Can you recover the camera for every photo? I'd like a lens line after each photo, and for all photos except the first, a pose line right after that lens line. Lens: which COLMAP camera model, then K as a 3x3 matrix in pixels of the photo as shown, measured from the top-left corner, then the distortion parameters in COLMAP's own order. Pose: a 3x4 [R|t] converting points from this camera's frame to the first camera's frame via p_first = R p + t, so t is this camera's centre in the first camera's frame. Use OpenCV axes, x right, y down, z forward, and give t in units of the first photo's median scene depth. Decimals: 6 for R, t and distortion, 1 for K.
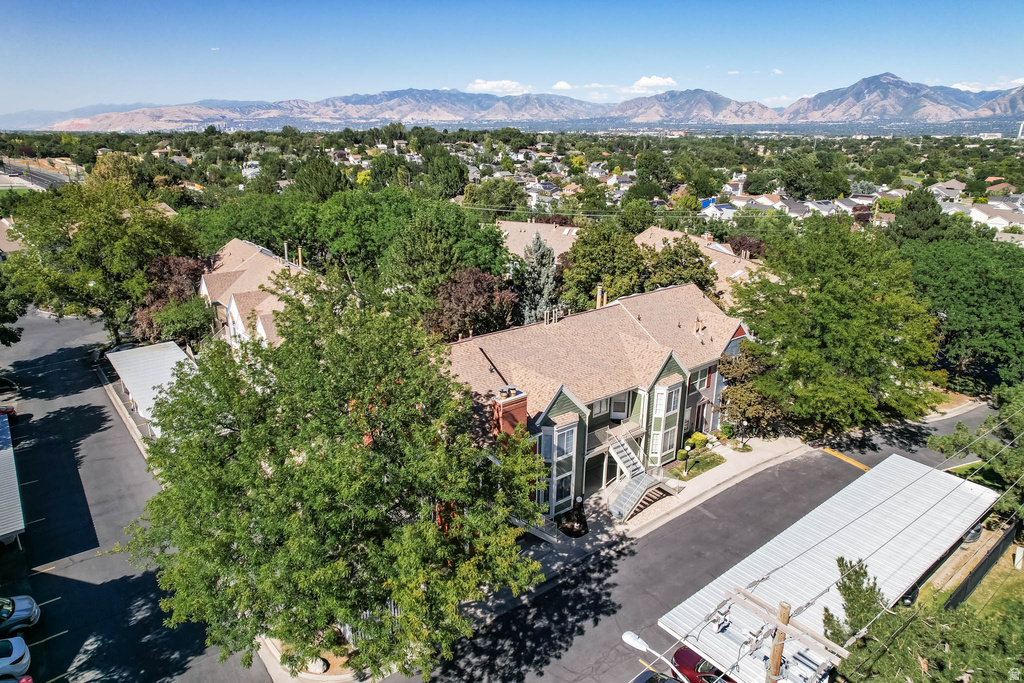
lens RADIAL K [[665.7, 0, 512.0], [0, 665.7, 341.5], [0, 0, 1]] dist [-0.087495, 0.081538]
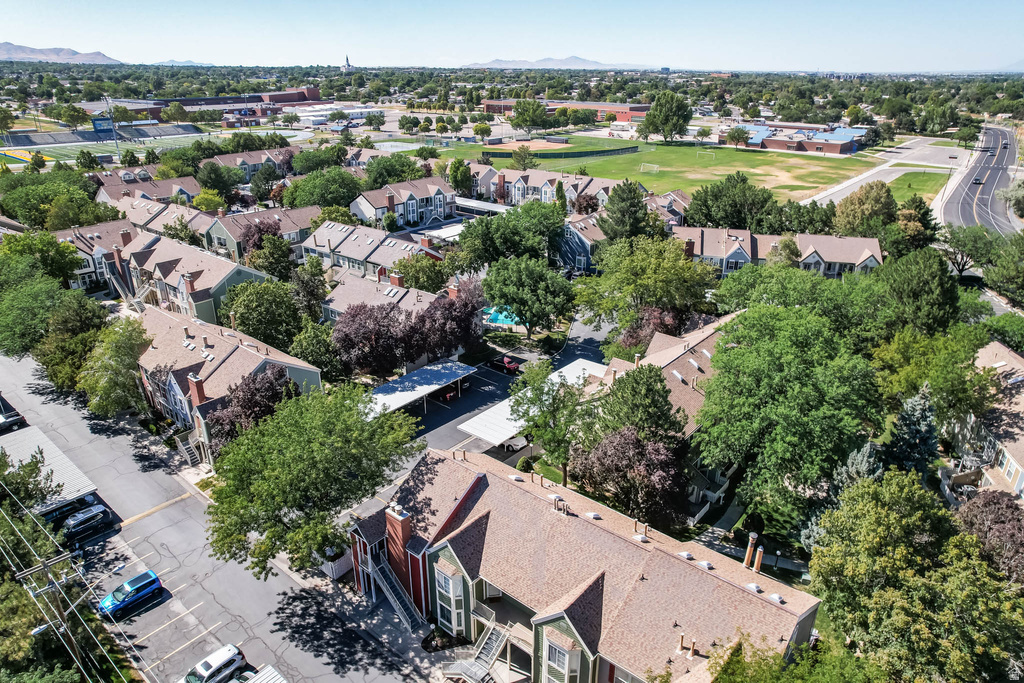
lens RADIAL K [[665.7, 0, 512.0], [0, 665.7, 341.5], [0, 0, 1]] dist [-0.087495, 0.081538]
pose [[0.189126, 0.377807, -0.906363, 1.042969], [-0.308825, 0.899069, 0.310326, -0.671222], [0.932126, 0.221217, 0.286714, 0.659178]]
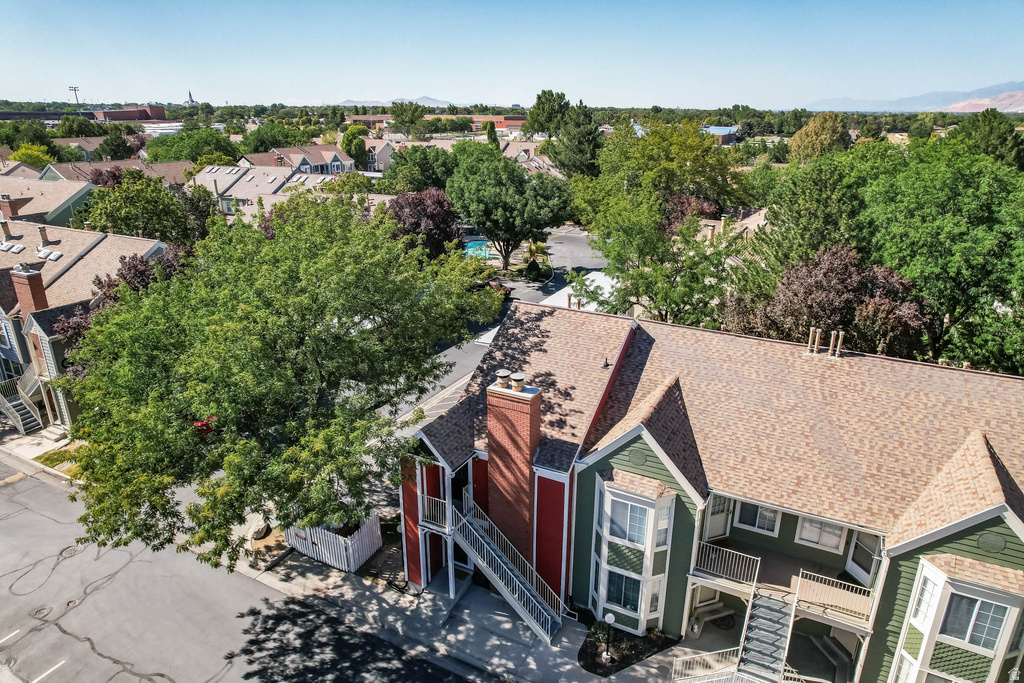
lens RADIAL K [[665.7, 0, 512.0], [0, 665.7, 341.5], [0, 0, 1]] dist [-0.087495, 0.081538]
pose [[0.389374, 0.307342, -0.868290, 0.500226], [-0.286912, 0.936258, 0.202738, -0.088277], [0.875254, 0.170182, 0.452735, 0.607544]]
